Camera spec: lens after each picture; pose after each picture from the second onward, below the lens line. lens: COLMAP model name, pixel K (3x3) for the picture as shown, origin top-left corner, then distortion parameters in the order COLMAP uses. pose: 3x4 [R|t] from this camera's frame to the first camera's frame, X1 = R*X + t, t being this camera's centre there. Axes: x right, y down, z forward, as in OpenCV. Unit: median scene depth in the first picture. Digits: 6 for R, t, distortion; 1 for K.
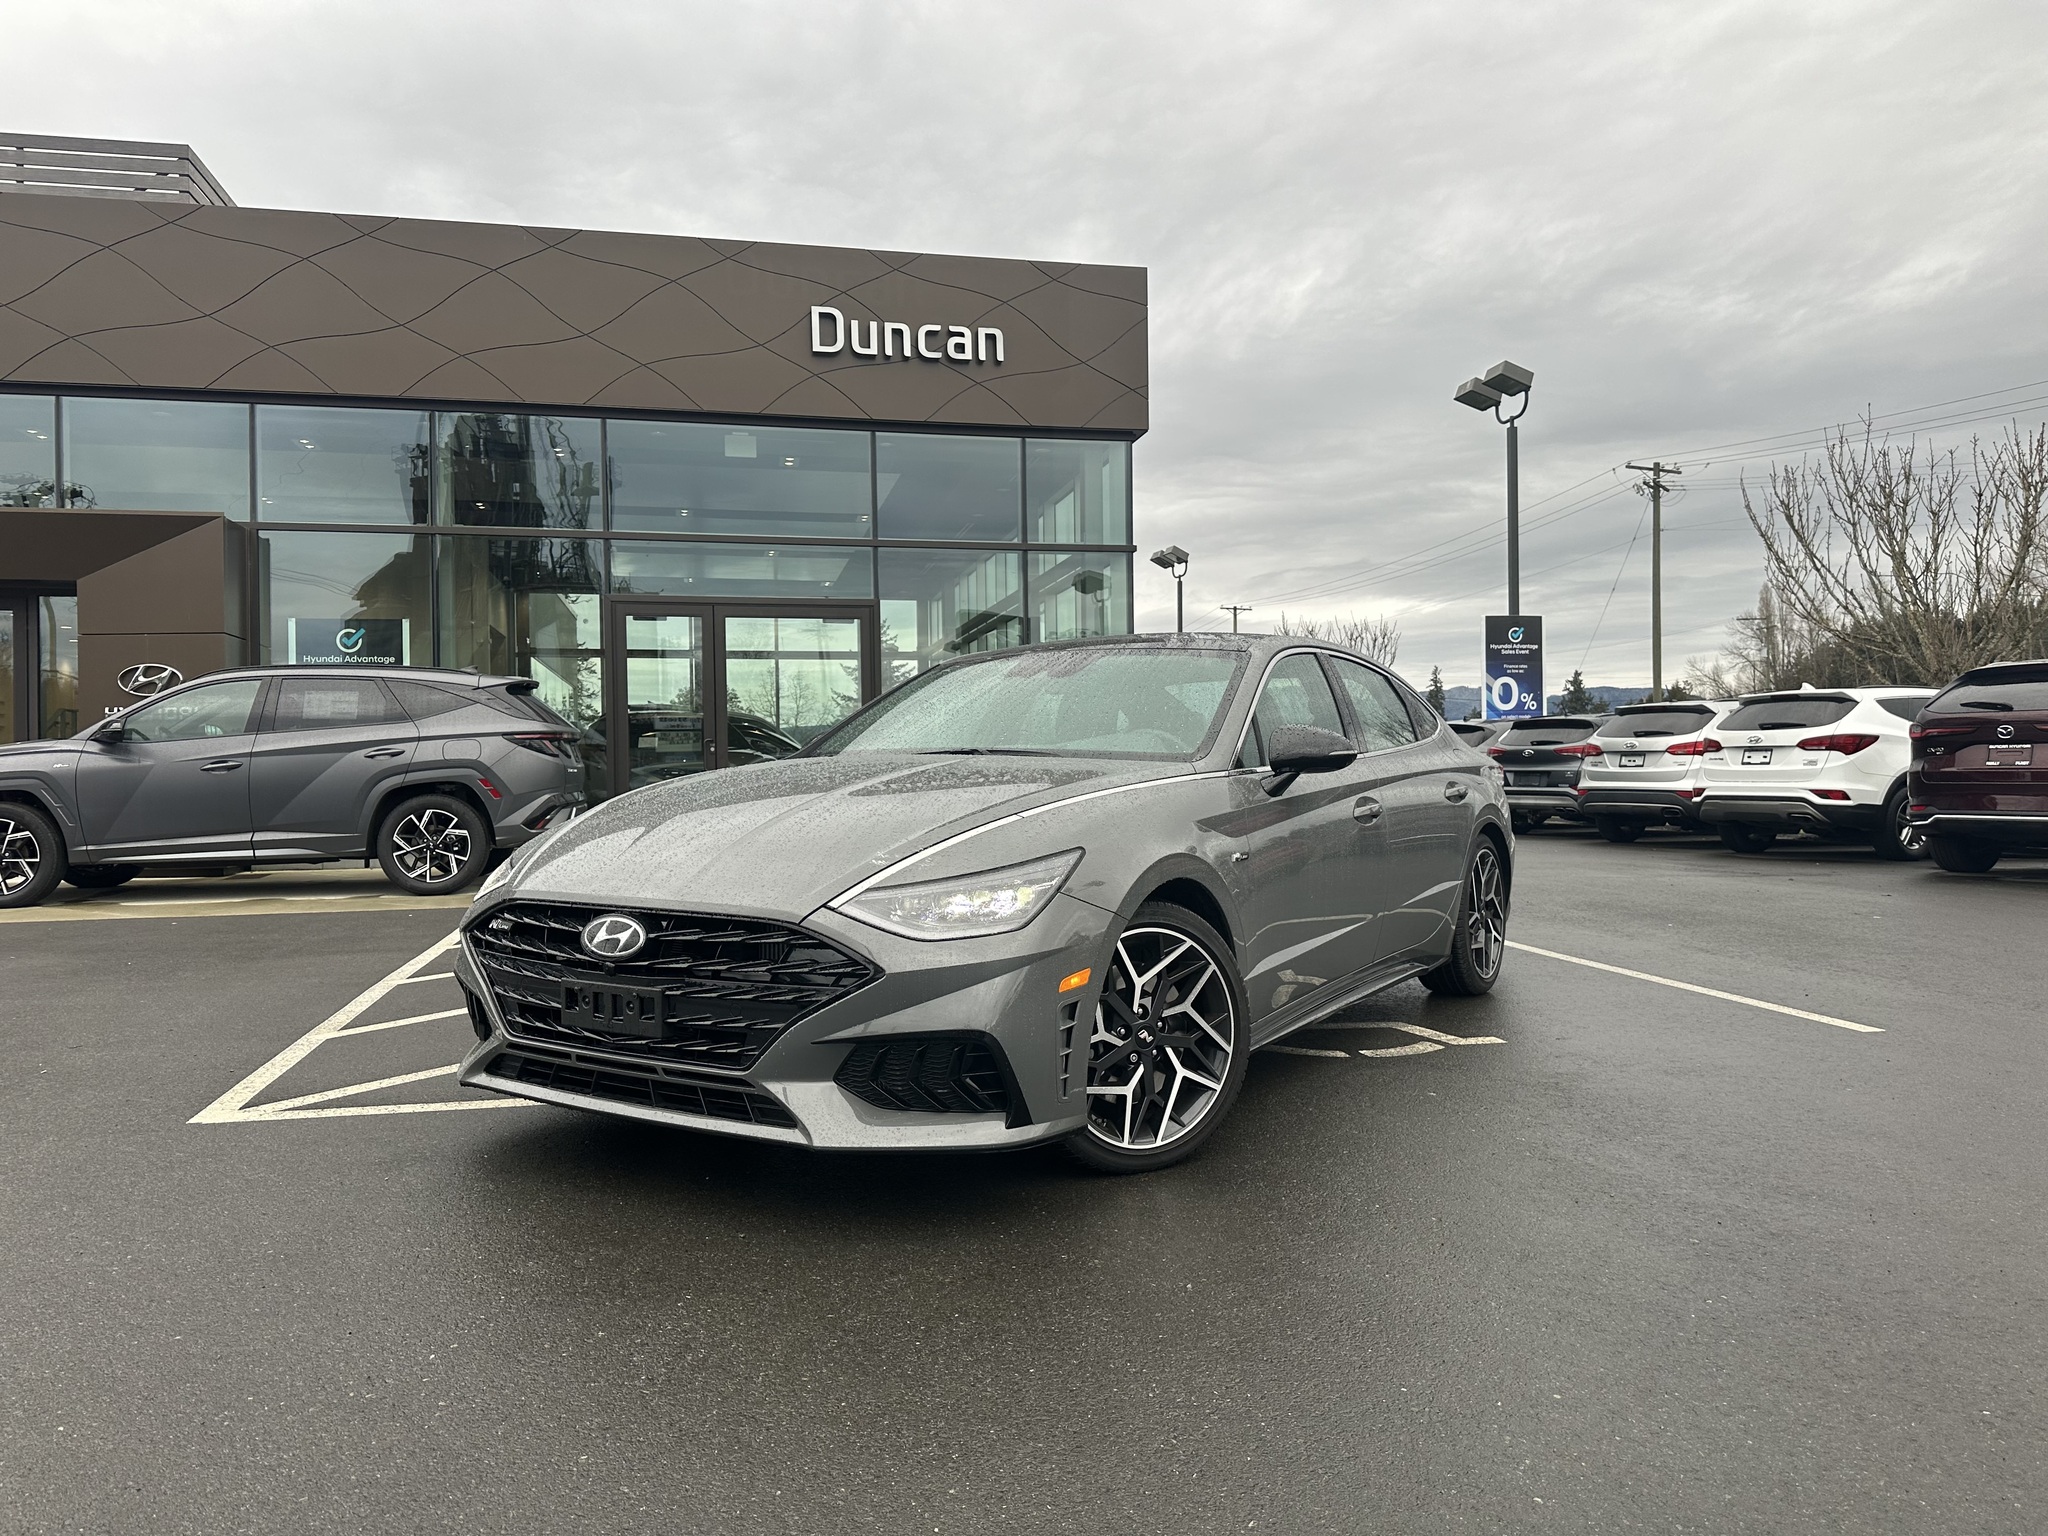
lens RADIAL K [[1405.0, 0, 1024.0], [0, 1405.0, 768.0], [0, 0, 1]] dist [0.067315, -0.003232]
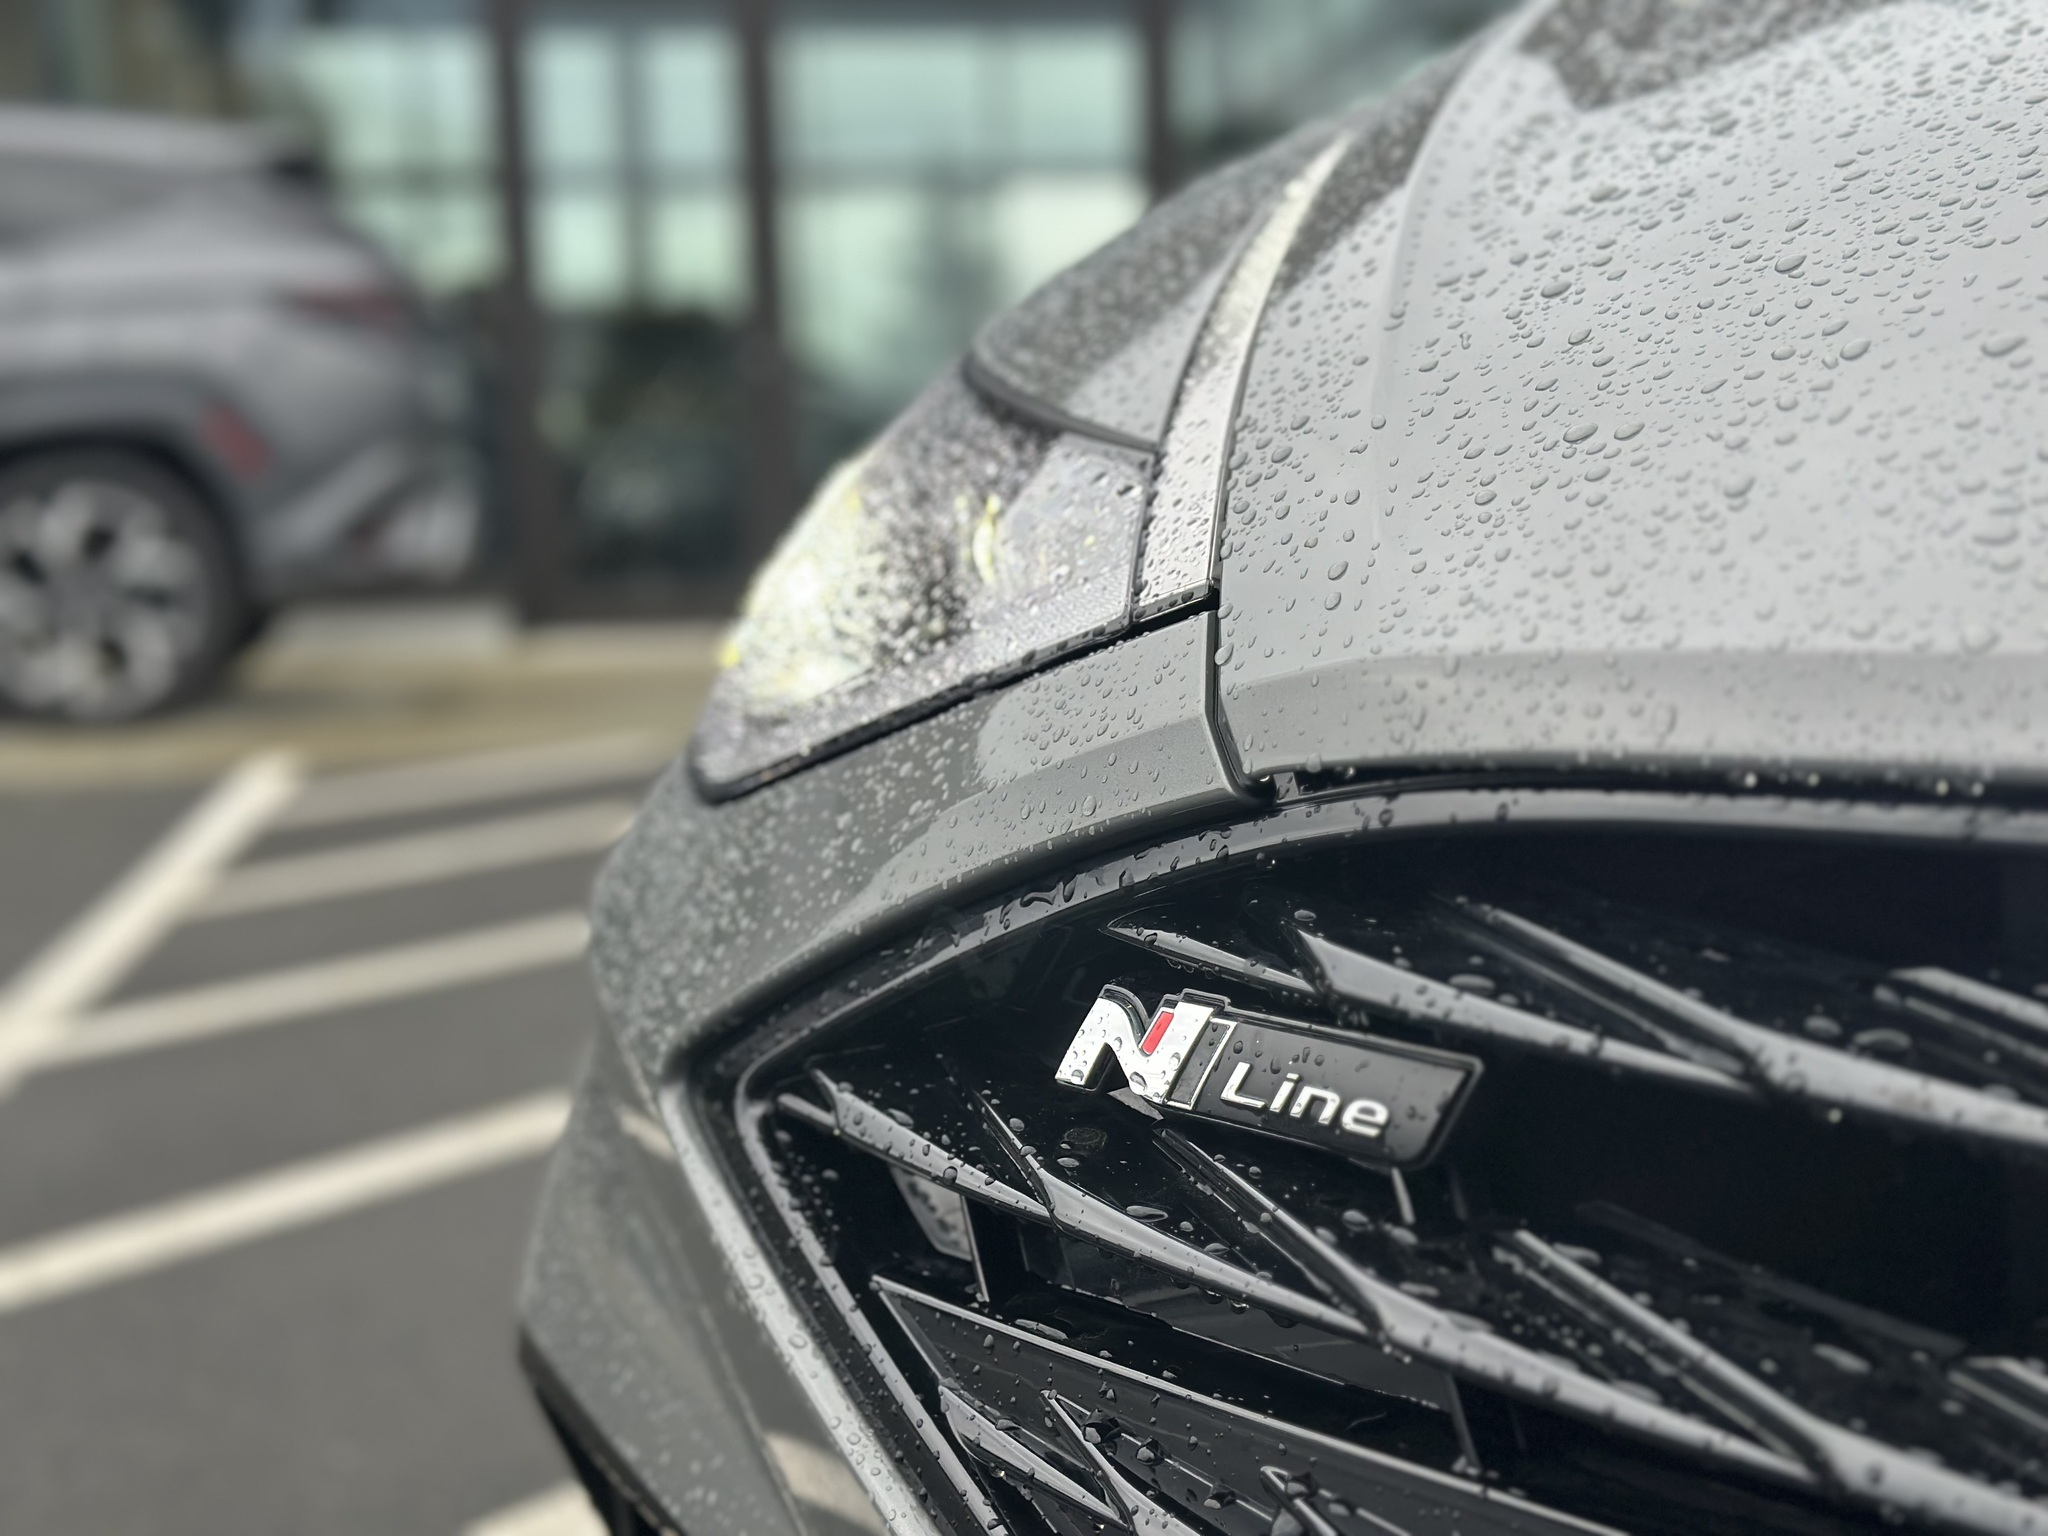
lens RADIAL K [[3271.4, 0, 1024.0], [0, 3271.4, 768.0], [0, 0, 1]] dist [0.053698, 0.048233]
pose [[0.994703, 0.019888, -0.100851, -0.222865], [-0.011891, 0.996781, 0.079283, 0.047050], [0.102104, -0.077664, 0.991737, 0.493193]]
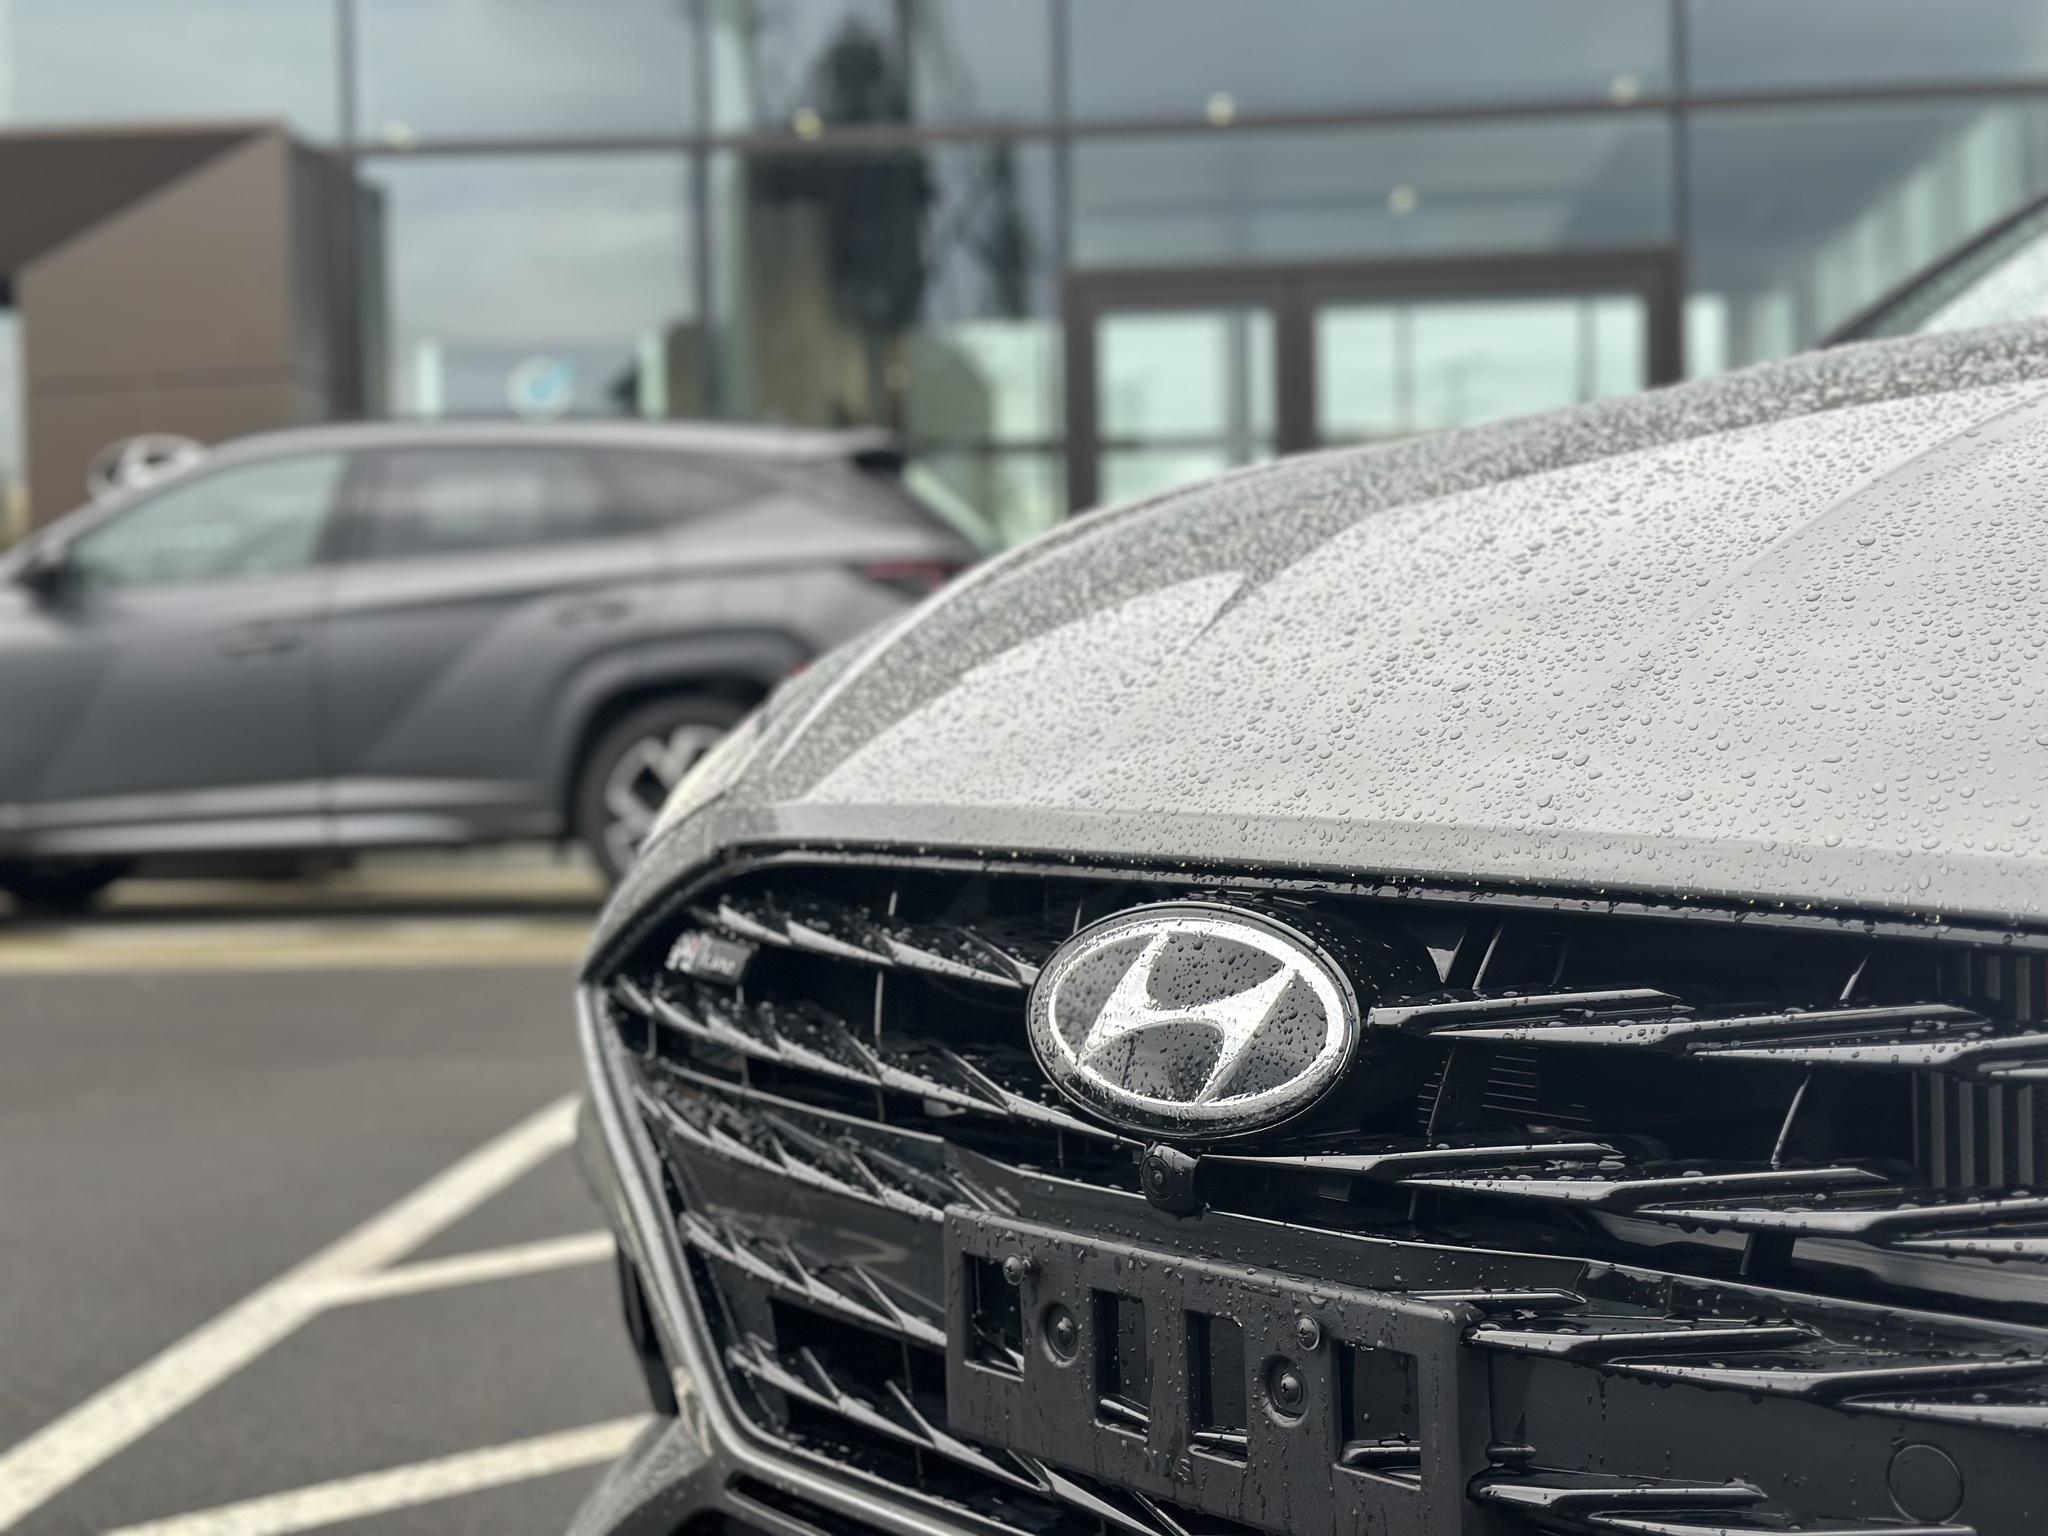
lens RADIAL K [[2890.8, 0, 1024.0], [0, 2890.8, 768.0], [0, 0, 1]] dist [0.142199, -0.012266]
pose [[0.955829, 0.000671, -0.293921, -0.107846], [0.005718, 0.999766, 0.020878, 0.042483], [0.293866, -0.021637, 0.955602, 0.339325]]
